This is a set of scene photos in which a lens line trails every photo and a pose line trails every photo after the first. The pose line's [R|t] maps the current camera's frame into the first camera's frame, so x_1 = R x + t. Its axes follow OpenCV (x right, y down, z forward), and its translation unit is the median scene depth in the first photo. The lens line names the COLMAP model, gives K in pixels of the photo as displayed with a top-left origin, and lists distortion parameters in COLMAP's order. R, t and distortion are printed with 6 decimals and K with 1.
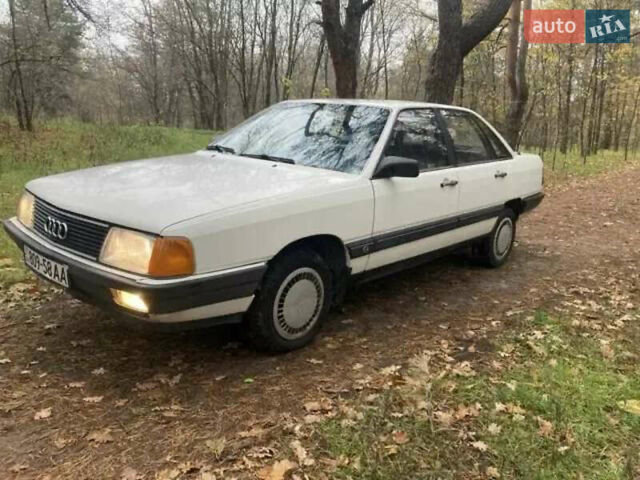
lens RADIAL K [[522.4, 0, 309.4], [0, 522.4, 238.7], [0, 0, 1]] dist [0.043925, -0.076558]
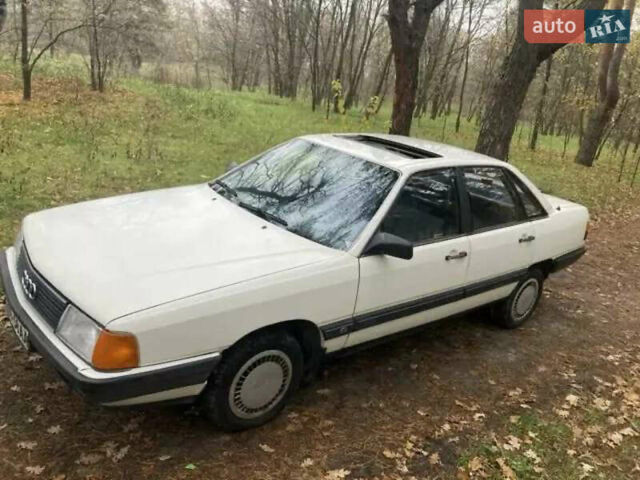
lens RADIAL K [[522.4, 0, 309.4], [0, 522.4, 238.7], [0, 0, 1]] dist [0.043925, -0.076558]
pose [[0.984903, 0.125814, -0.118898, 0.138389], [-0.116906, 0.989983, 0.079161, -0.213611], [0.127667, -0.064066, 0.989746, 0.052669]]
